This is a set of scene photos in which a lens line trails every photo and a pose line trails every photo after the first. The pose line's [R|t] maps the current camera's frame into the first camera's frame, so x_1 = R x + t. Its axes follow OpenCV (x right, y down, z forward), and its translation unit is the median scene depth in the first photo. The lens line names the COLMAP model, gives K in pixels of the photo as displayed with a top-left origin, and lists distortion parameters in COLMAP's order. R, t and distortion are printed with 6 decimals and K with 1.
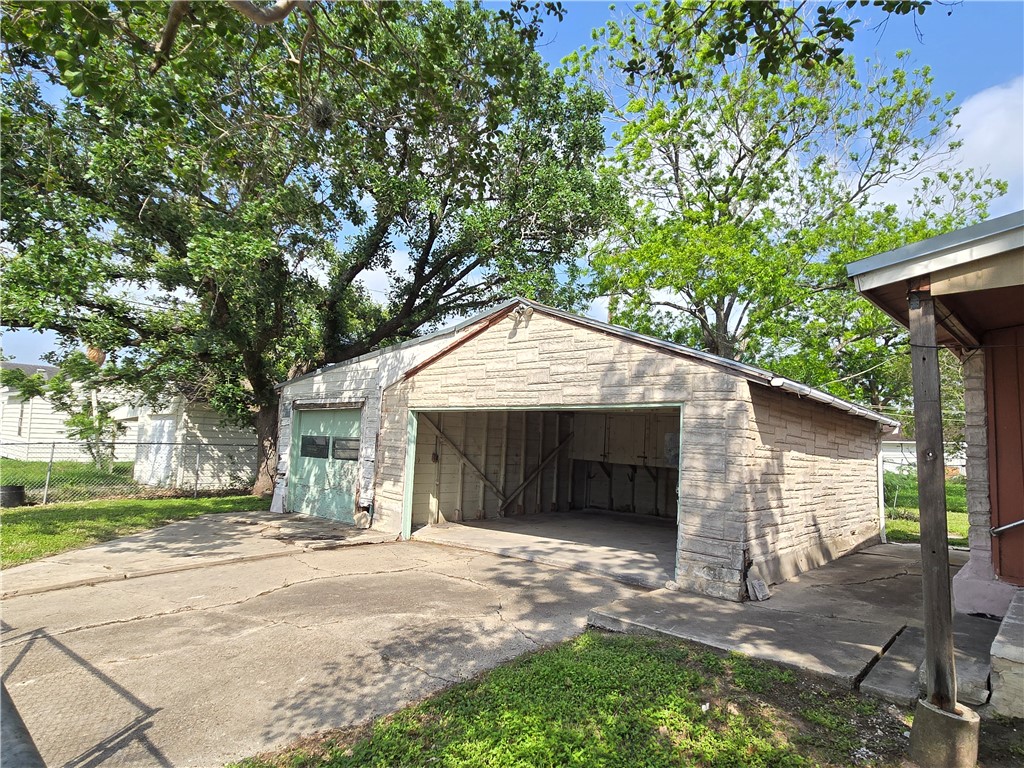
lens RADIAL K [[608.3, 0, 511.4], [0, 608.3, 382.9], [0, 0, 1]] dist [-0.001641, 0.000188]
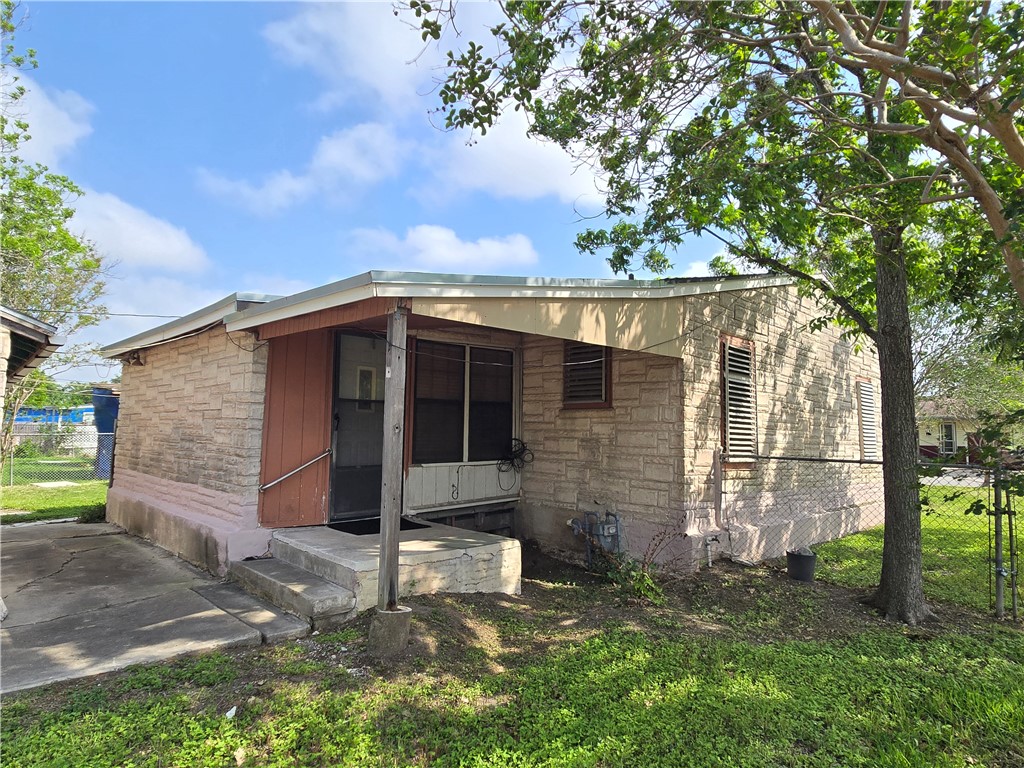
lens RADIAL K [[608.3, 0, 511.1], [0, 608.3, 384.4], [0, 0, 1]] dist [-0.001641, 0.000188]
pose [[0.110770, 0.057798, 0.992164, -0.381452], [-0.113028, 0.992563, -0.045202, 0.031761], [-0.987398, -0.107135, 0.116479, 0.368742]]
